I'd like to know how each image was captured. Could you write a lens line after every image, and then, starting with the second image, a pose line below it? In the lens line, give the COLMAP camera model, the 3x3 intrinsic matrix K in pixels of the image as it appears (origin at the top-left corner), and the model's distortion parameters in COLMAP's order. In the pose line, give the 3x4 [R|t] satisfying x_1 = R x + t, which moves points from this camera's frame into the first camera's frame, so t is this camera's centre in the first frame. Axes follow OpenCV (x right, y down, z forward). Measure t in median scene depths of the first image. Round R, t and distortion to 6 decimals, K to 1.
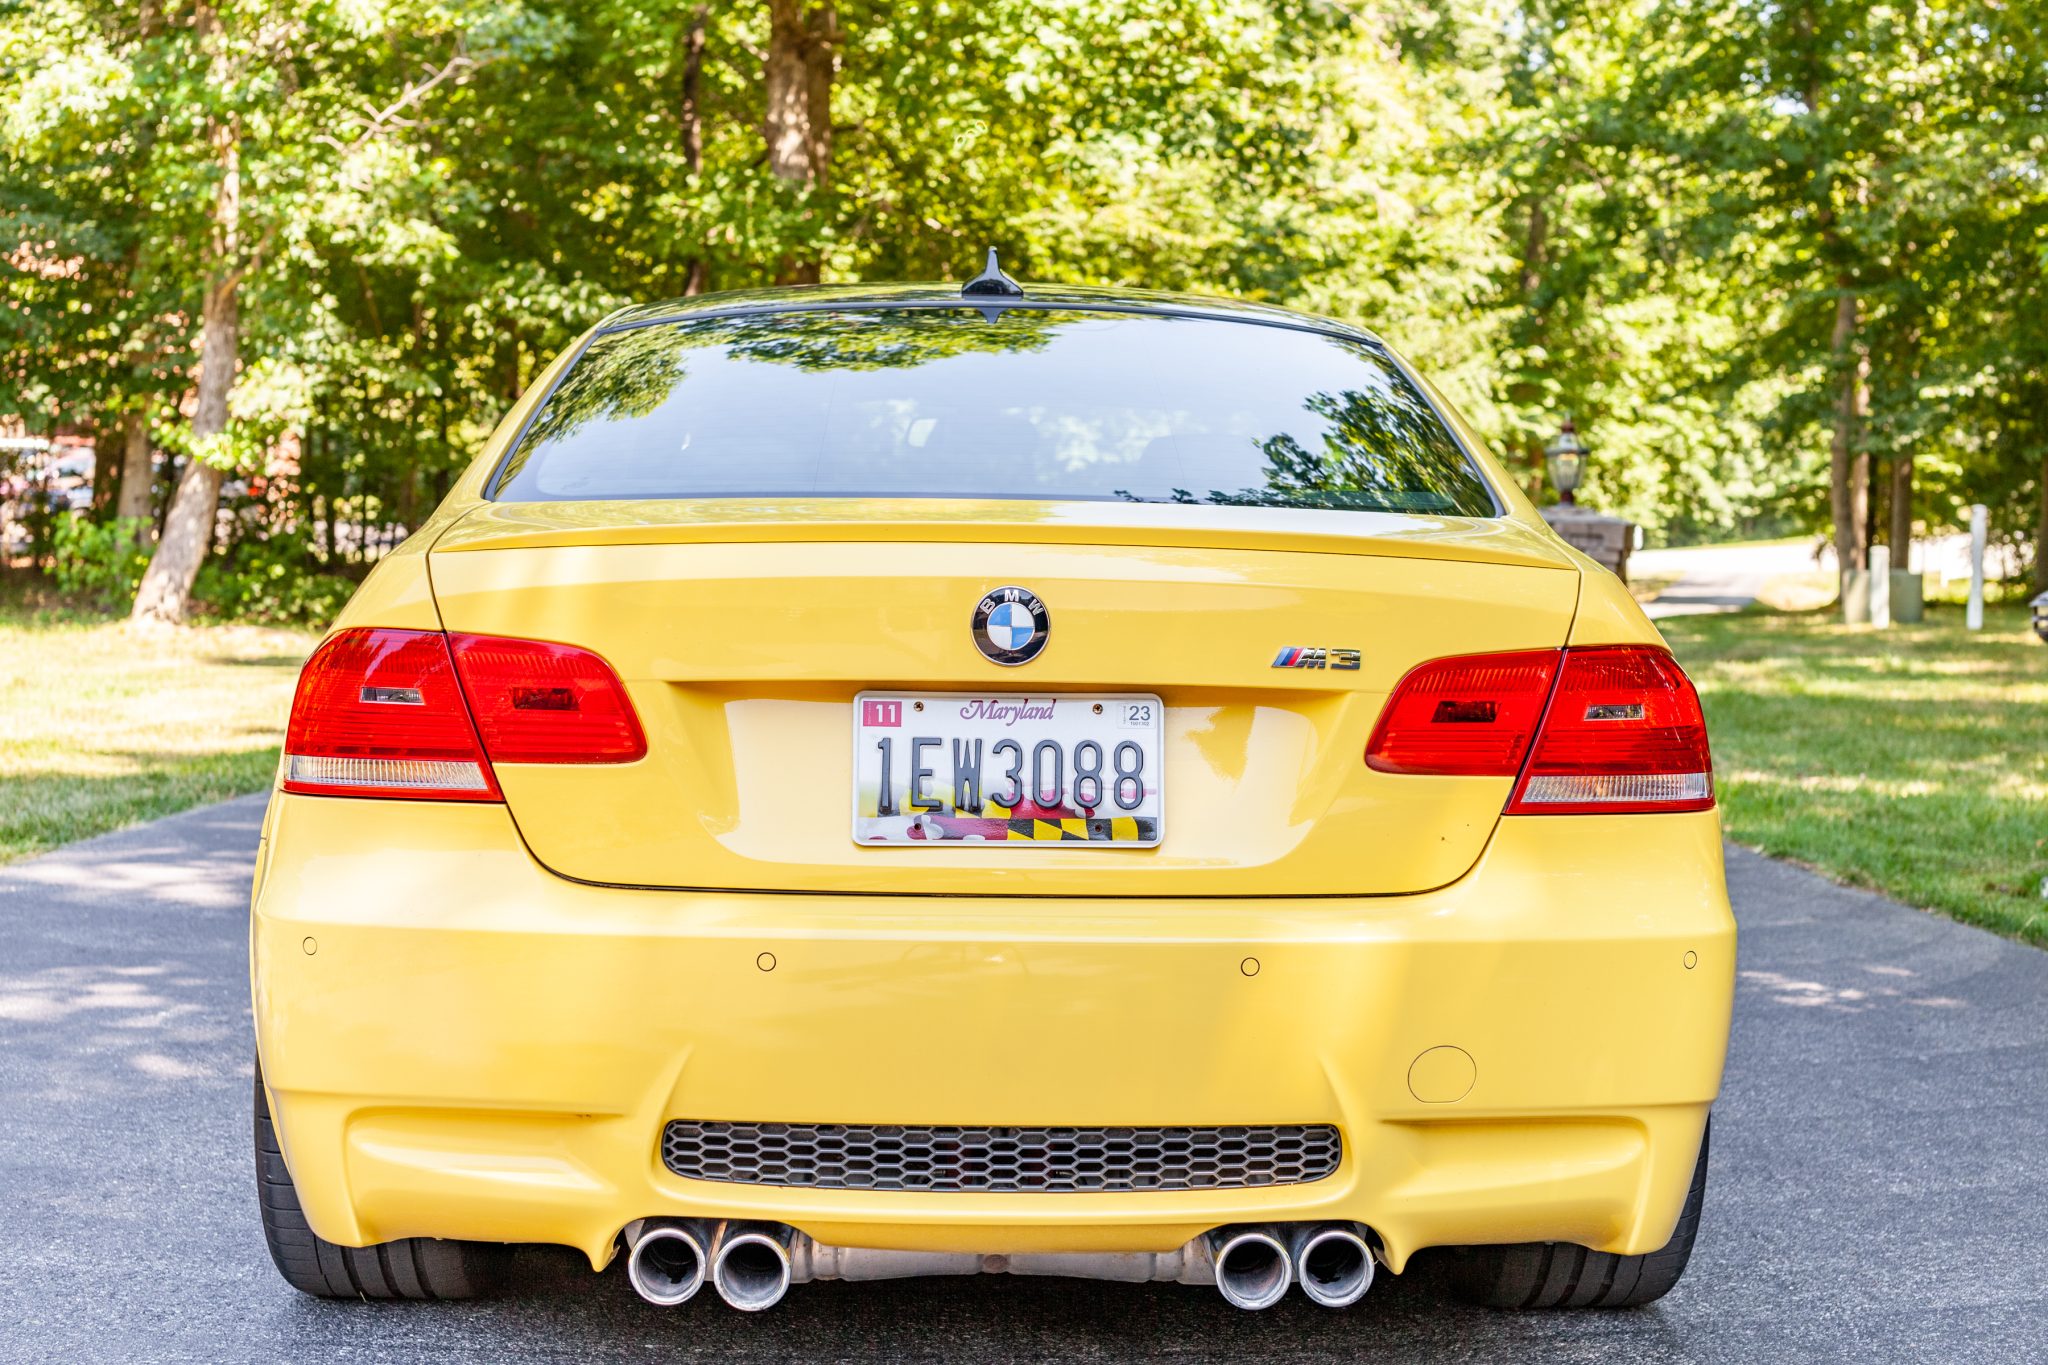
lens RADIAL K [[2782.8, 0, 1024.0], [0, 2782.8, 682.5], [0, 0, 1]] dist [-0.002321, 0.034173]
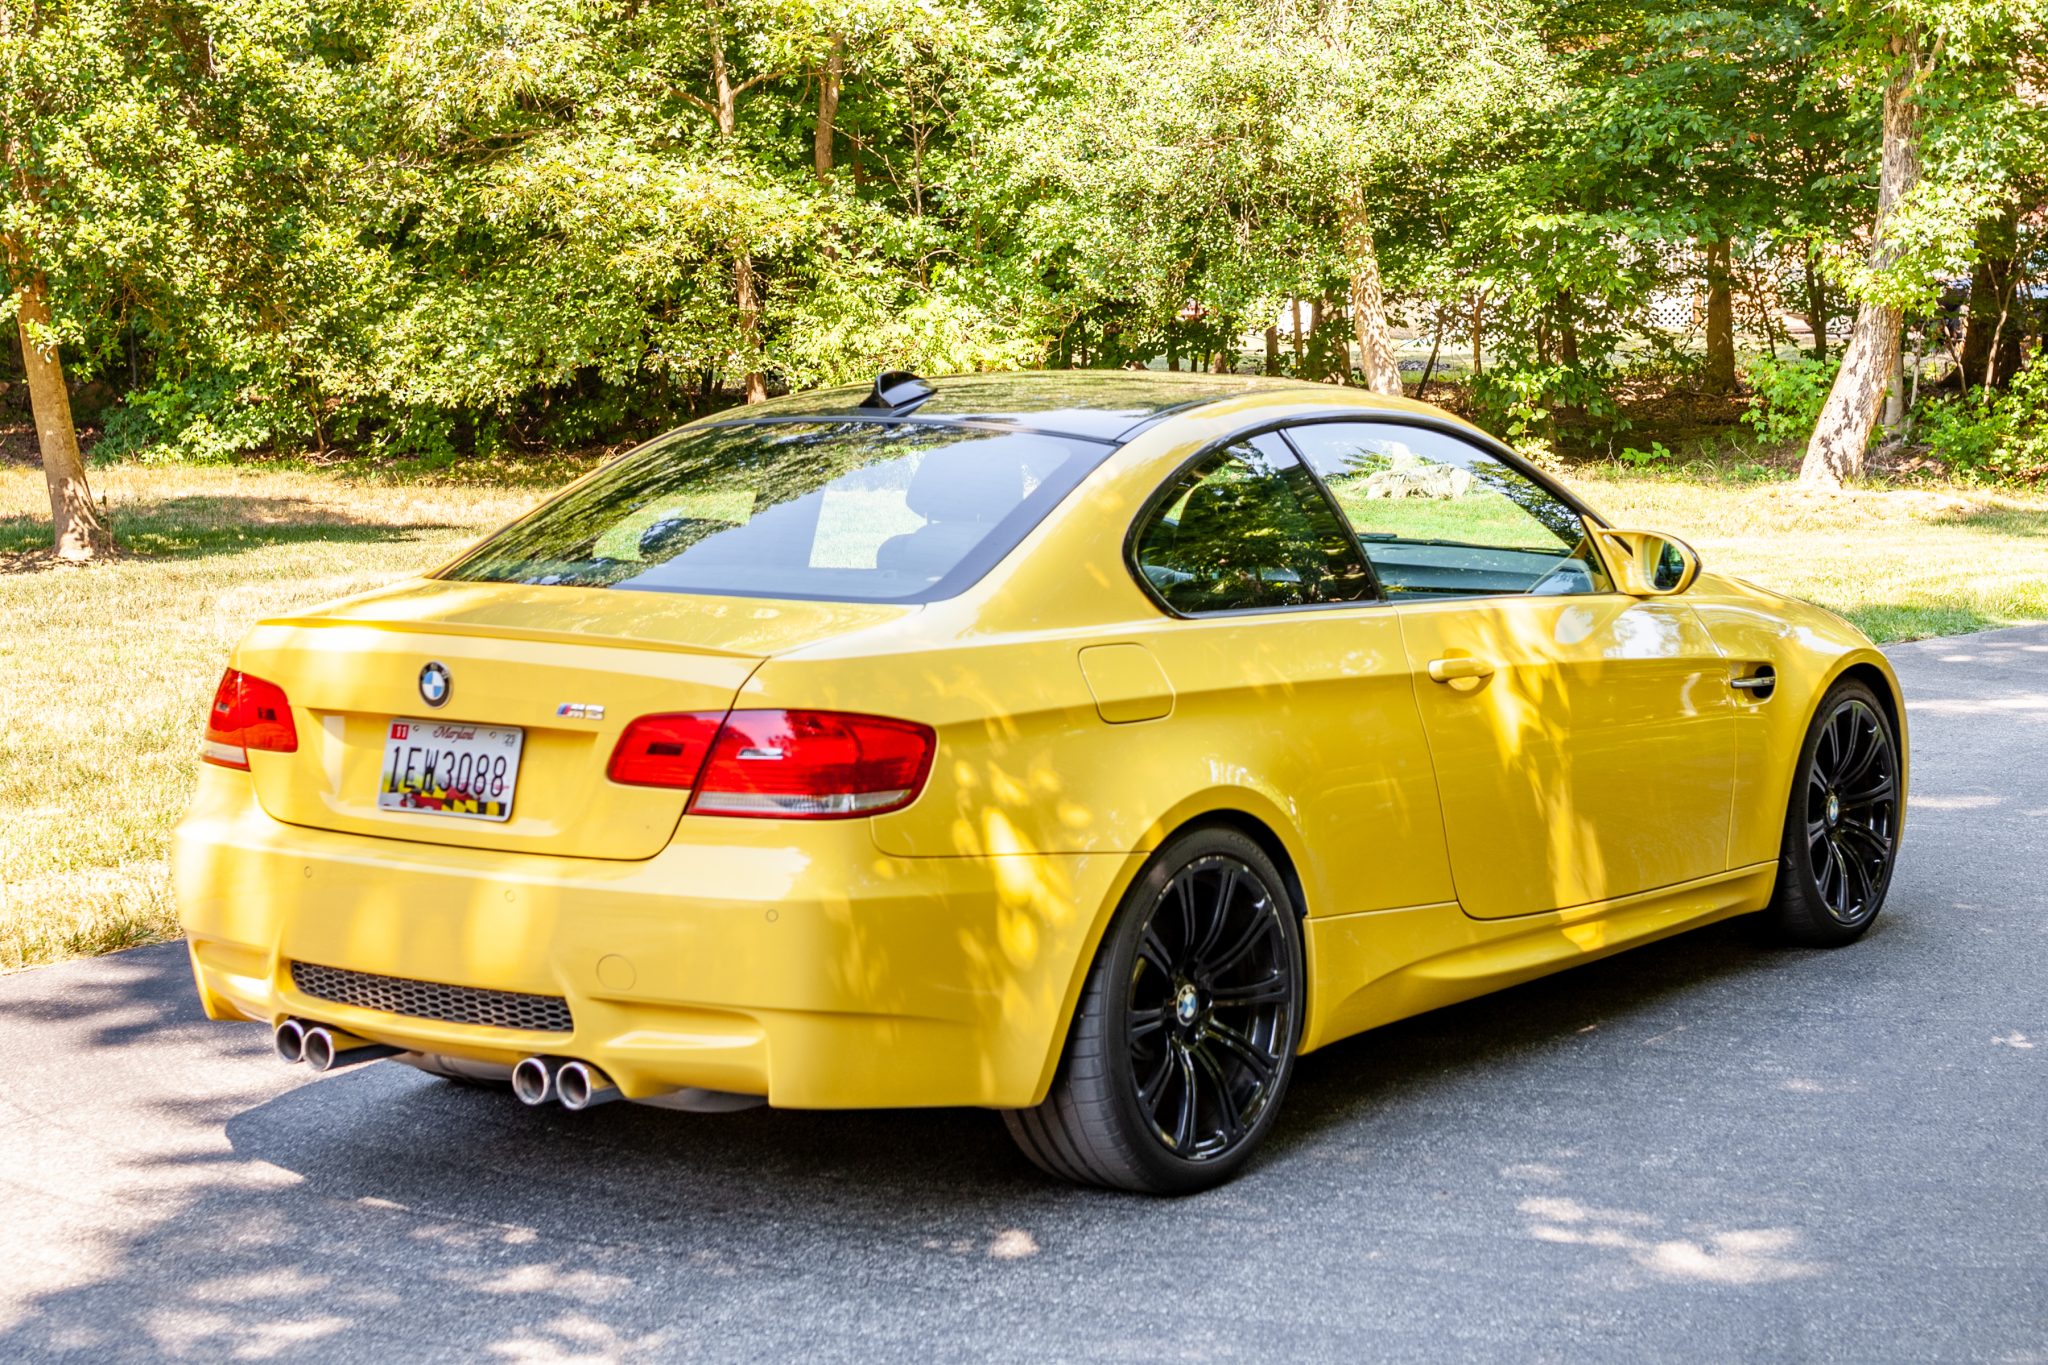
lens RADIAL K [[3699.3, 0, 1087.9], [0, 3699.3, 469.7], [0, 0, 1]] dist [0.006692, 0.008911]
pose [[0.803103, 0.008841, -0.595775, 1.632936], [-0.014507, 0.999884, -0.004719, -0.144146], [0.595664, 0.012433, 0.803138, -0.564701]]
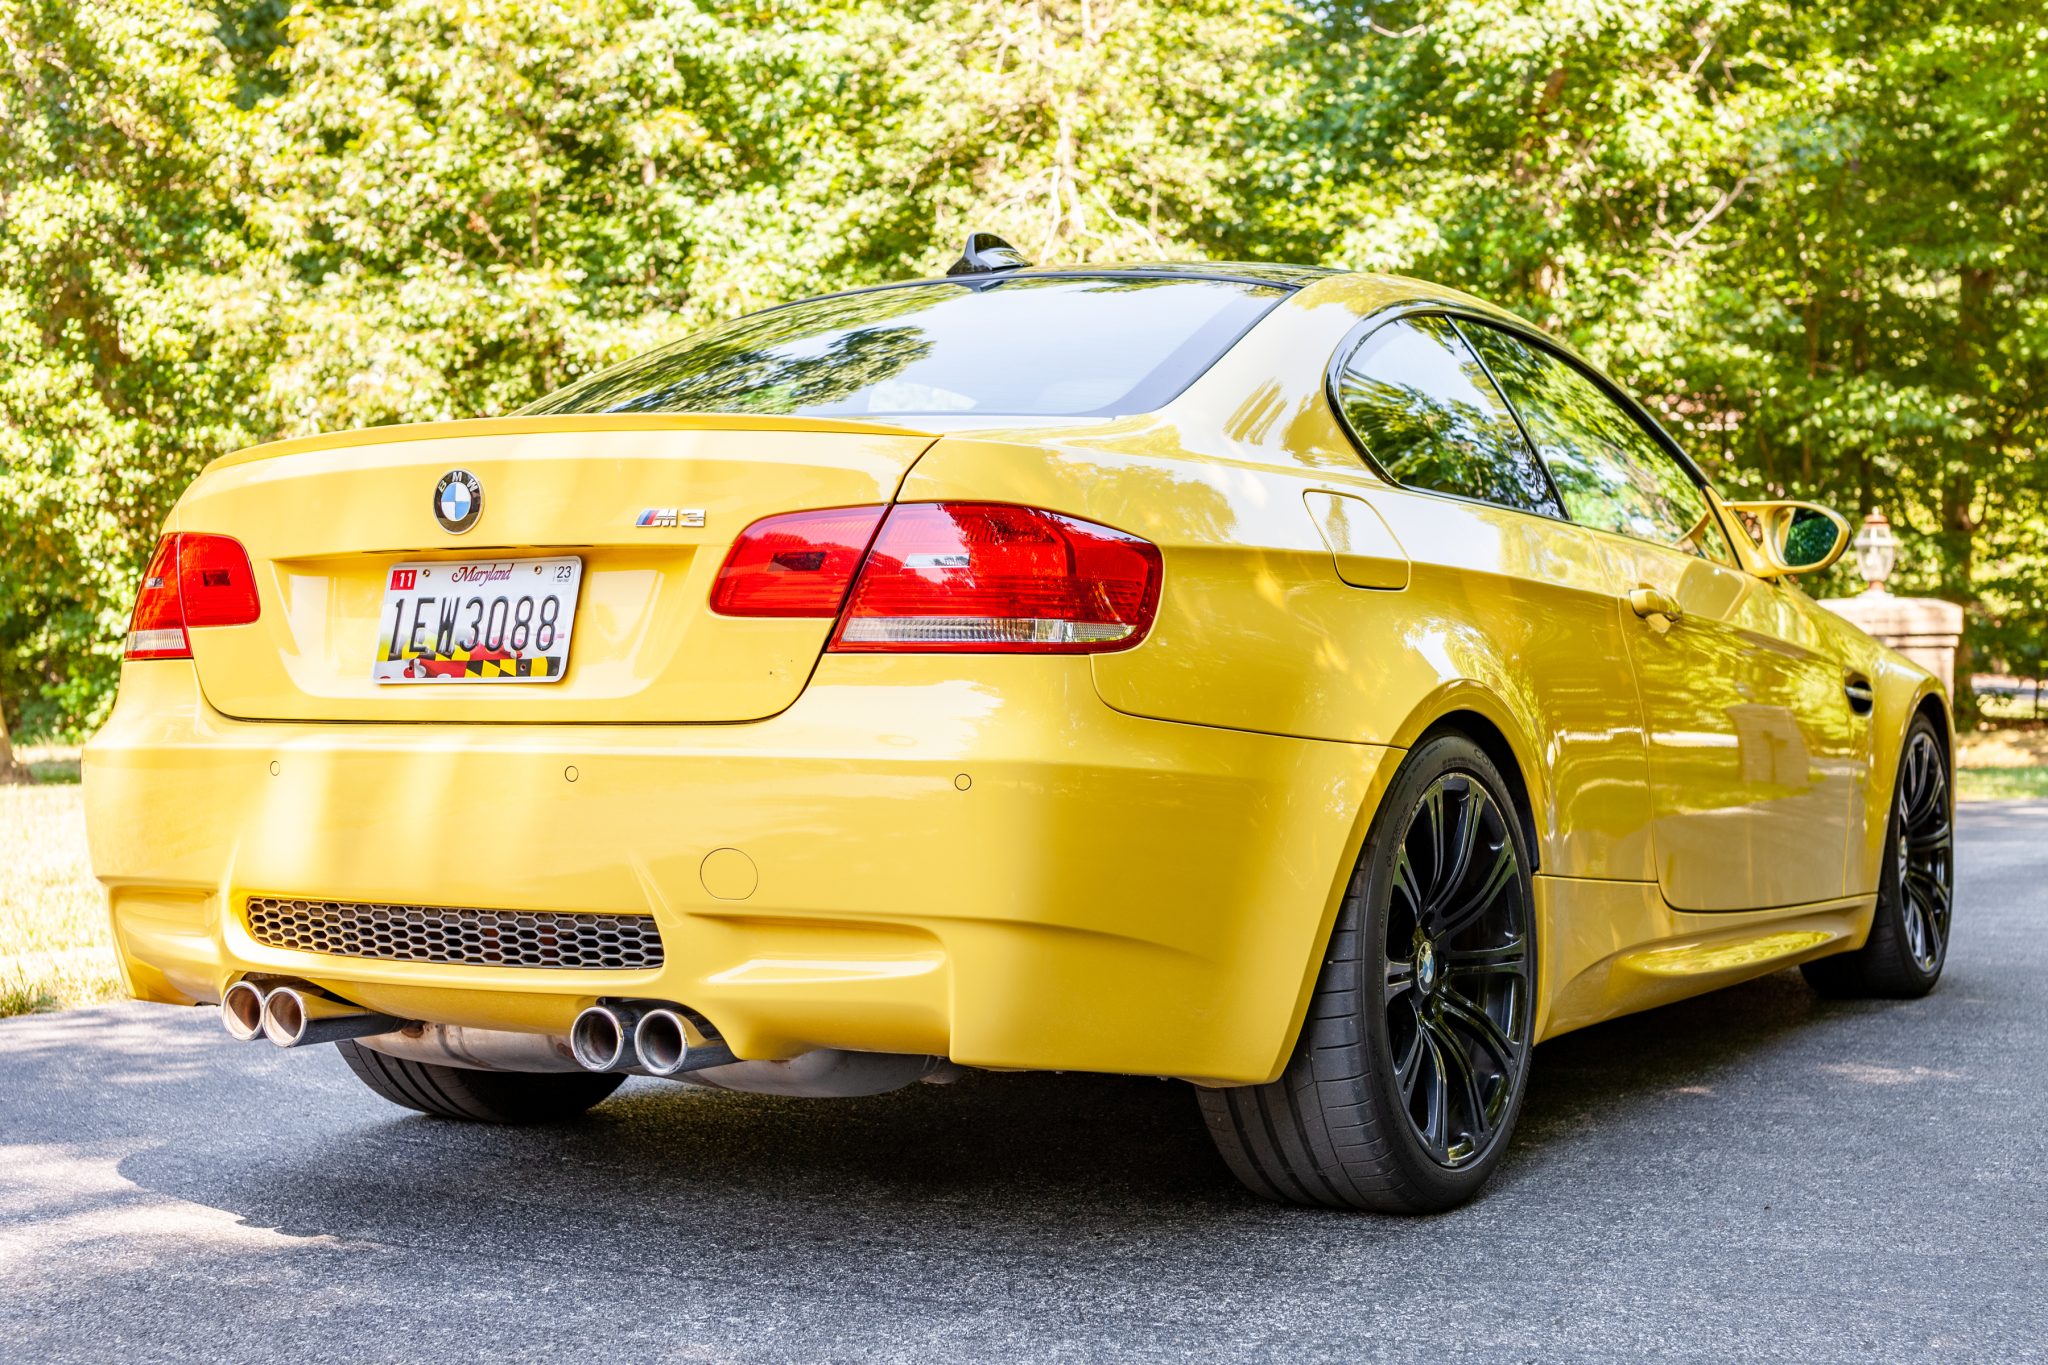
lens RADIAL K [[2813.5, 0, 999.0], [0, 2813.5, 682.2], [0, 0, 1]] dist [0.010684, -0.023505]
pose [[0.844677, -0.016176, -0.535032, 0.850420], [-0.015100, 0.998425, -0.054026, 0.121535], [0.535064, 0.053713, 0.843102, 0.083302]]
